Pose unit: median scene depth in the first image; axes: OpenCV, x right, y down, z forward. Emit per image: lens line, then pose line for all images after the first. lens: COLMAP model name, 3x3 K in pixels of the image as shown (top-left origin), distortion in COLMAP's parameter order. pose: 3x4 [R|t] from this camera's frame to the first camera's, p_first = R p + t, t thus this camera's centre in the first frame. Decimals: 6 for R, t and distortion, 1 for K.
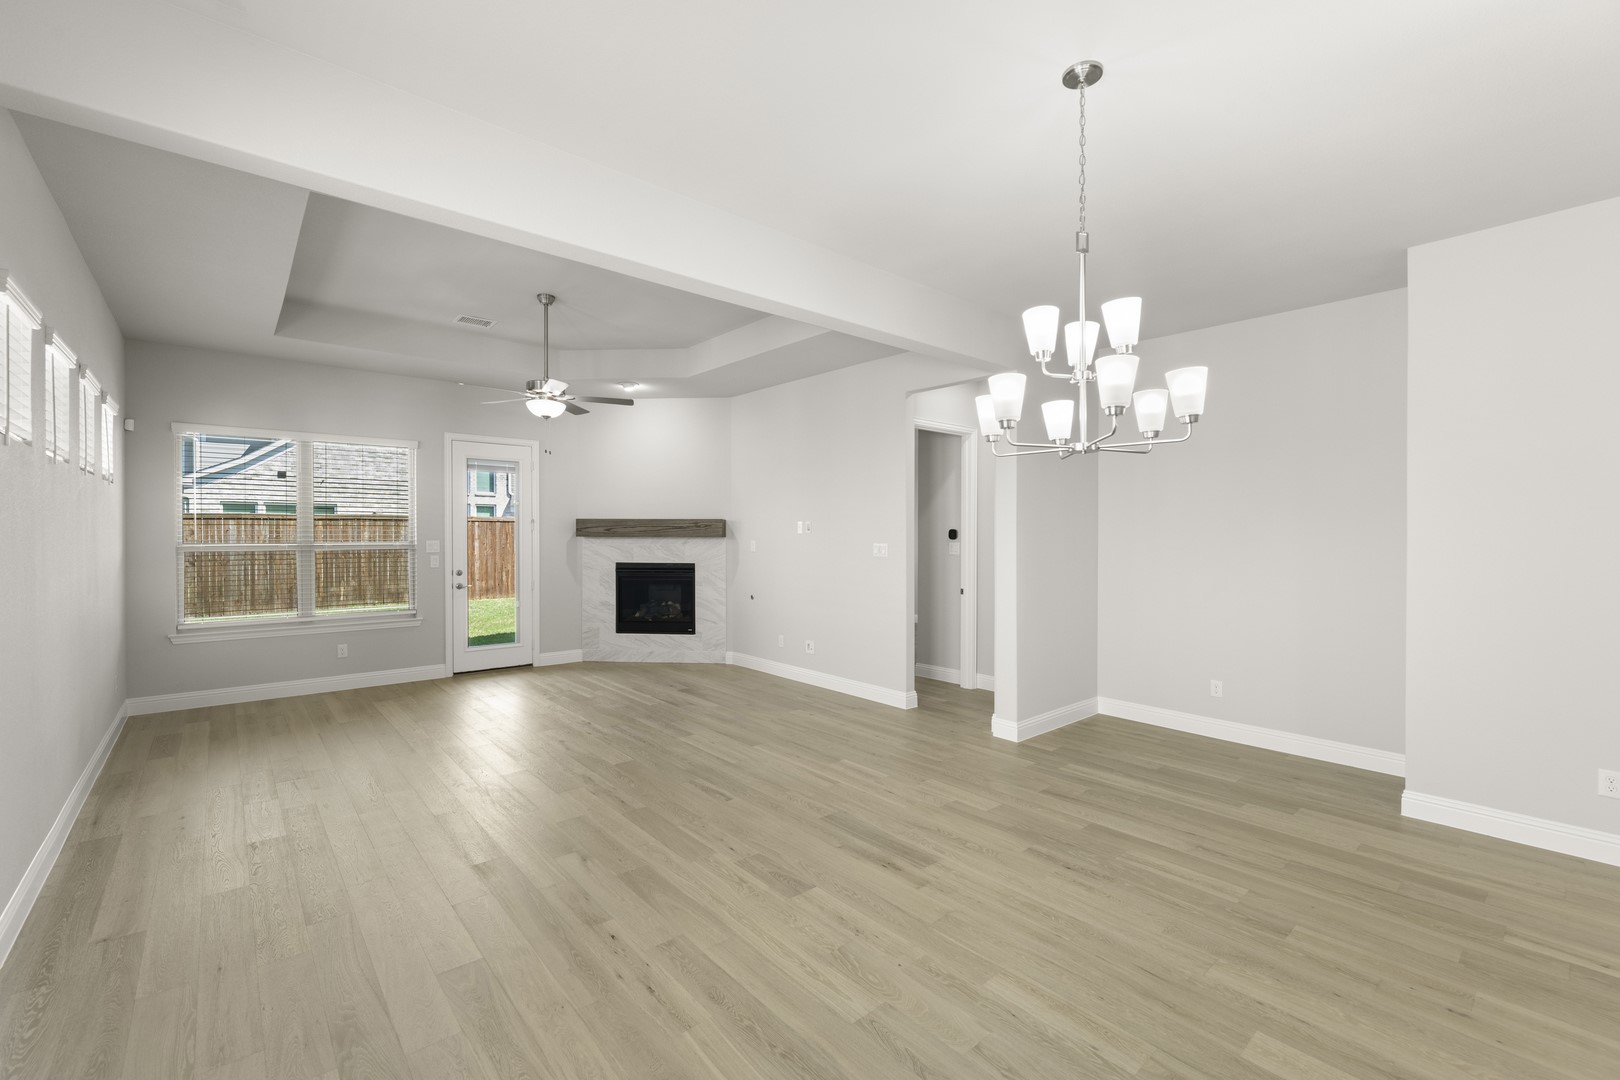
lens RADIAL K [[684.8, 0, 838.4], [0, 684.8, 539.3], [0, 0, 1]] dist [0.002037, -0.000054]
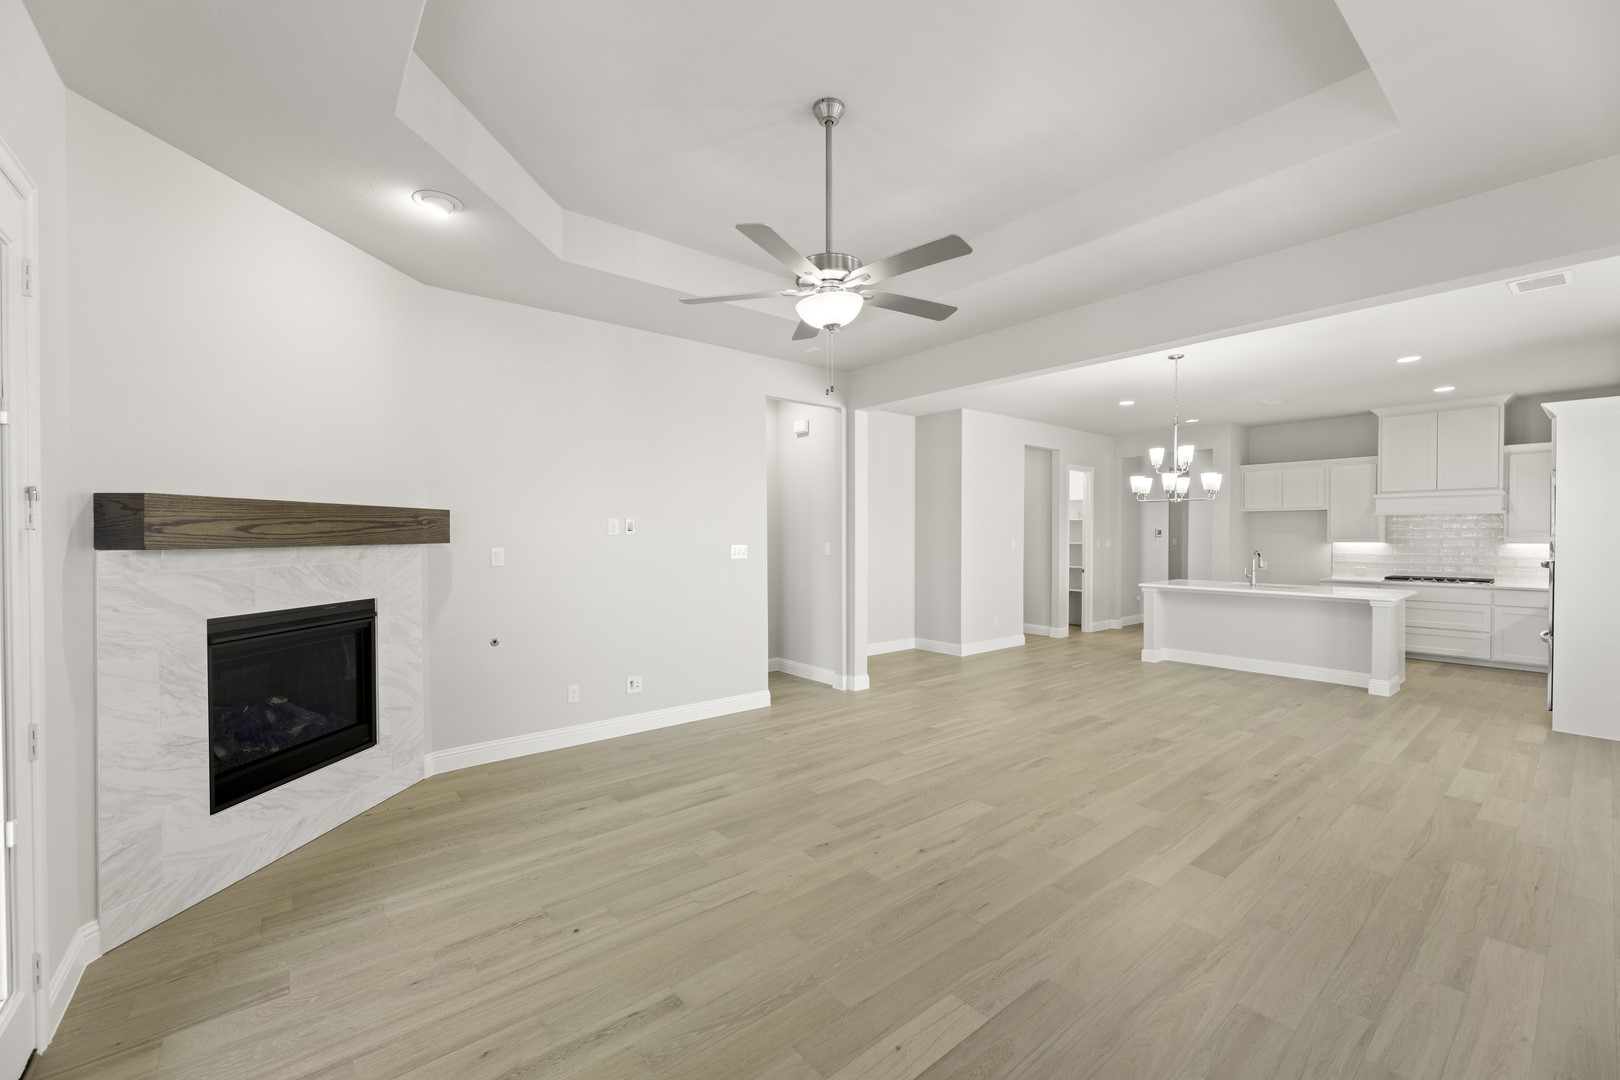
lens RADIAL K [[627.2, 0, 810.0], [0, 627.2, 540.0], [0, 0, 1]] dist [0.000789, 0.000048]
pose [[0.068140, -0.014508, 0.997570, -0.652178], [0.010000, 0.999854, 0.013858, -0.009633], [-0.997626, 0.009031, 0.068275, 0.685209]]
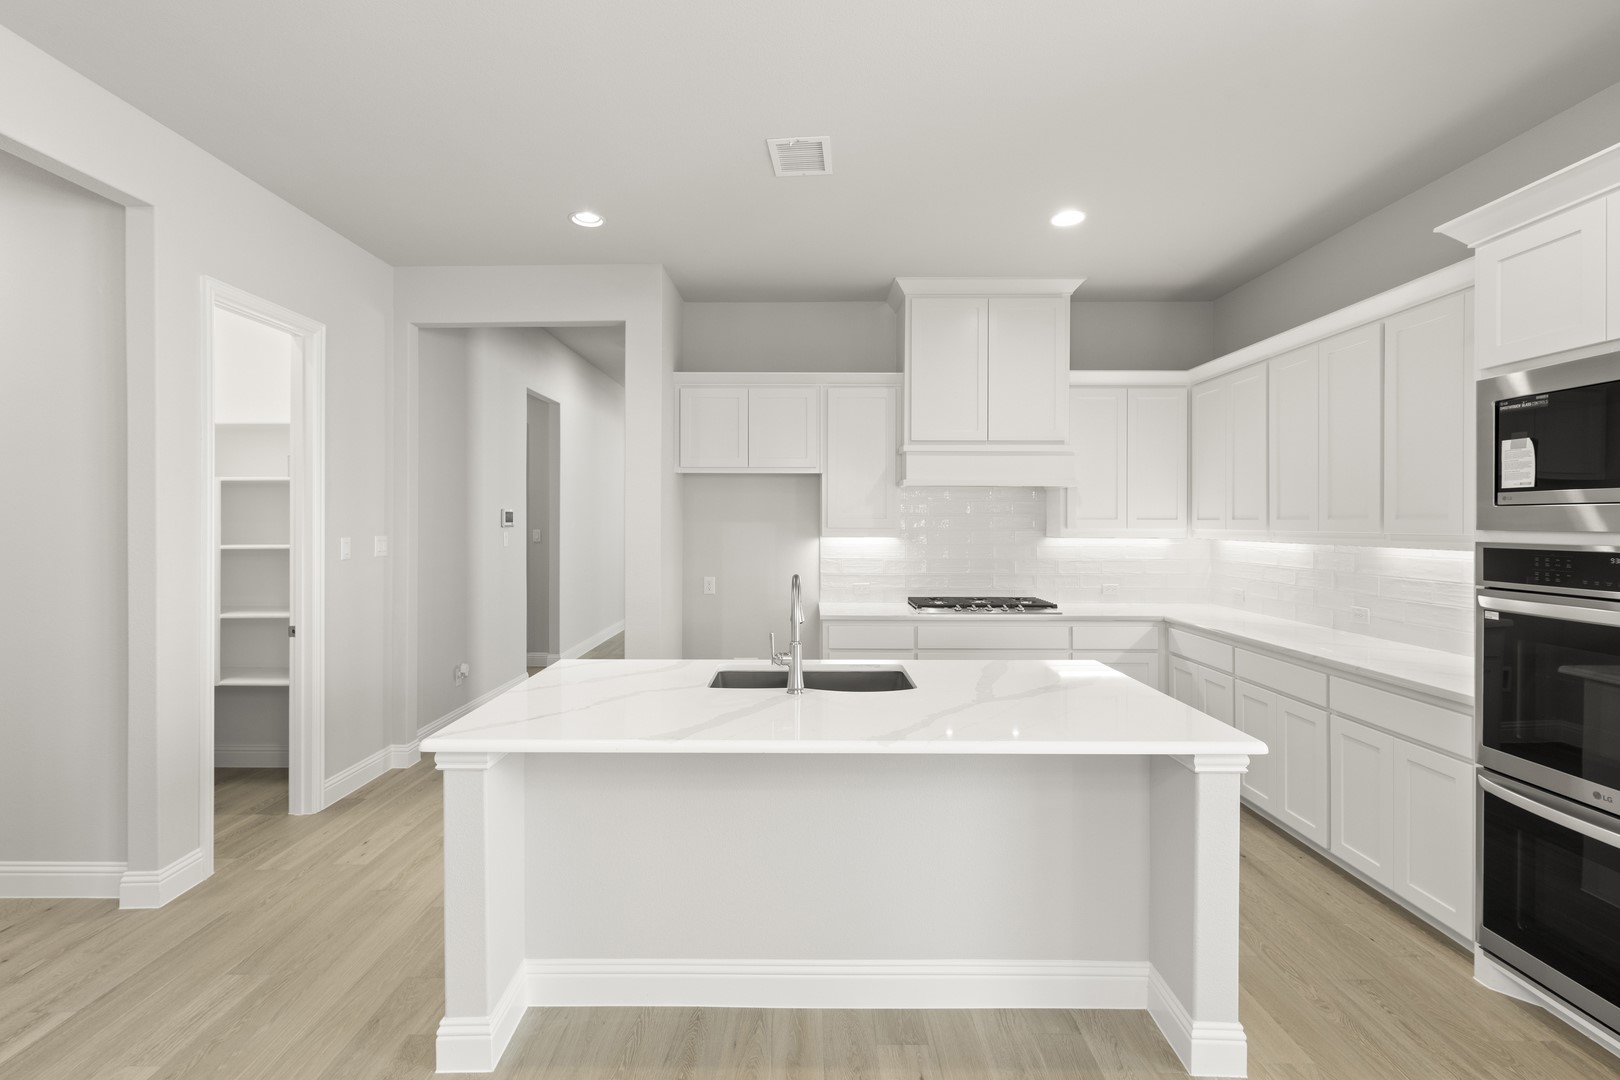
lens RADIAL K [[721.2, 0, 804.5], [0, 721.2, 528.3], [0, 0, 1]] dist [0.001999, 0.000434]
pose [[-0.735006, -0.013273, 0.677930, 0.104732], [0.000104, 0.999806, 0.019689, -0.002074], [-0.678060, 0.014542, -0.734863, 0.326385]]
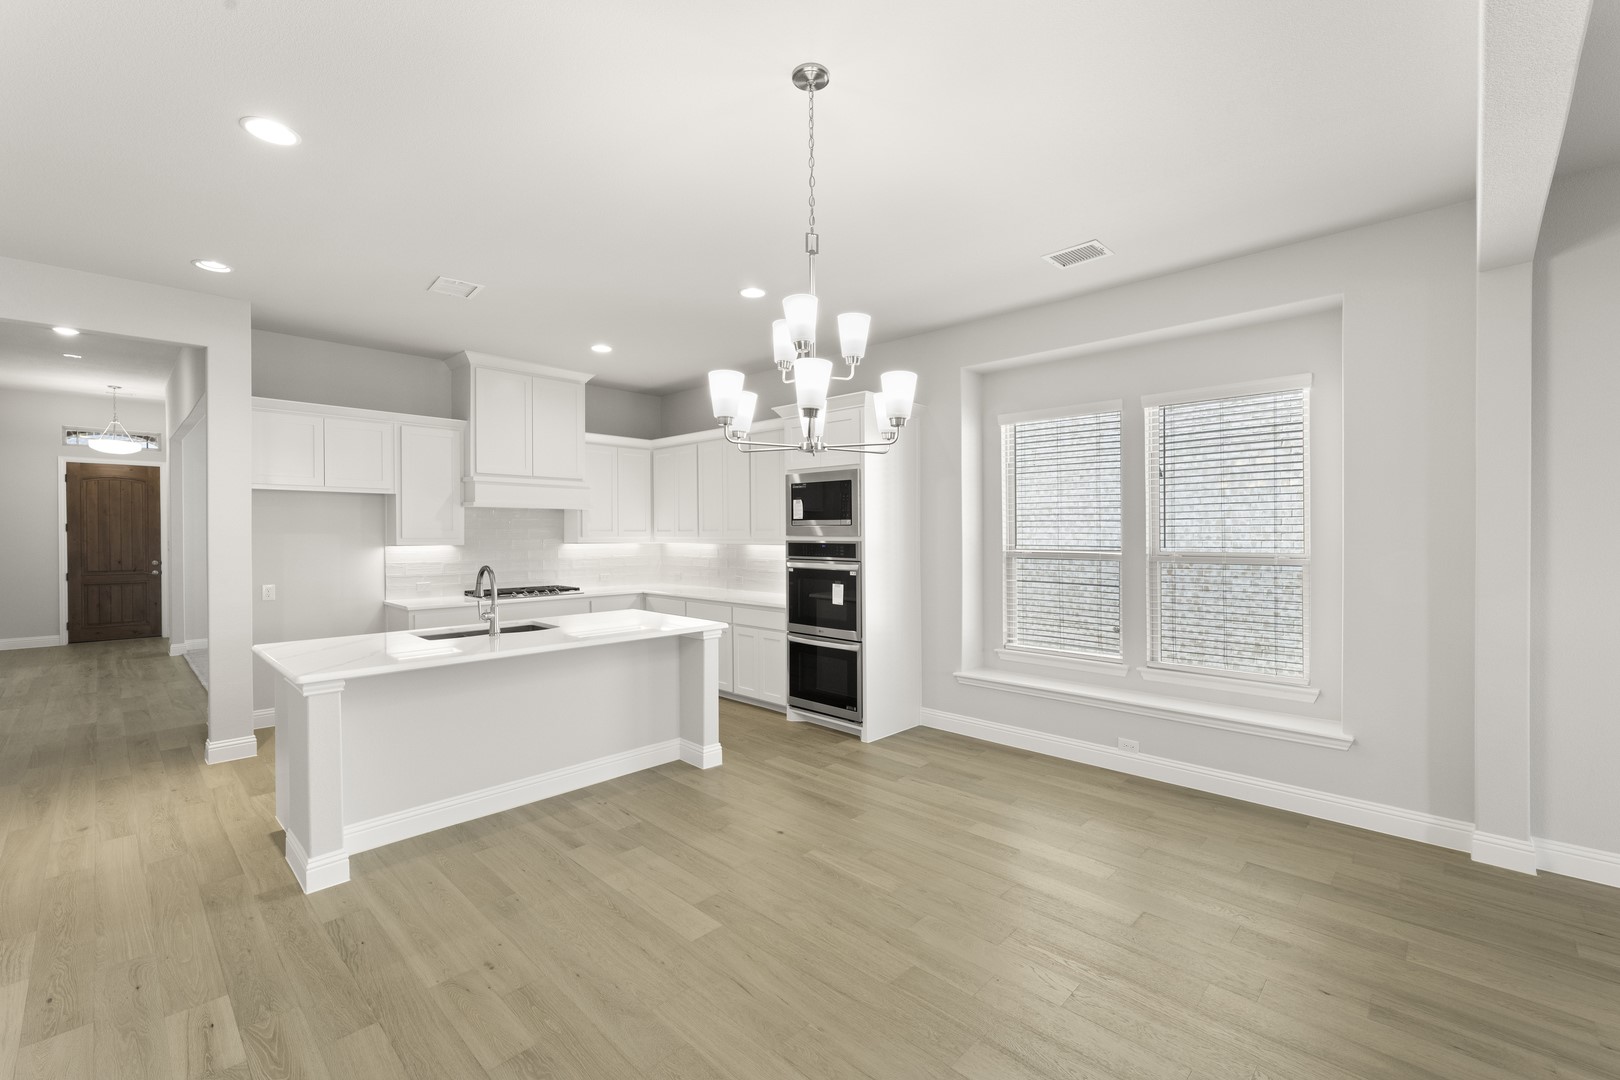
lens RADIAL K [[684.5, 0, 800.1], [0, 684.5, 527.4], [0, 0, 1]] dist [0.006079, -0.000370]
pose [[-0.998690, -0.004239, -0.050998, 0.125161], [-0.004319, 0.999990, 0.001458, -0.004817], [0.050991, 0.001676, -0.998698, 0.623870]]
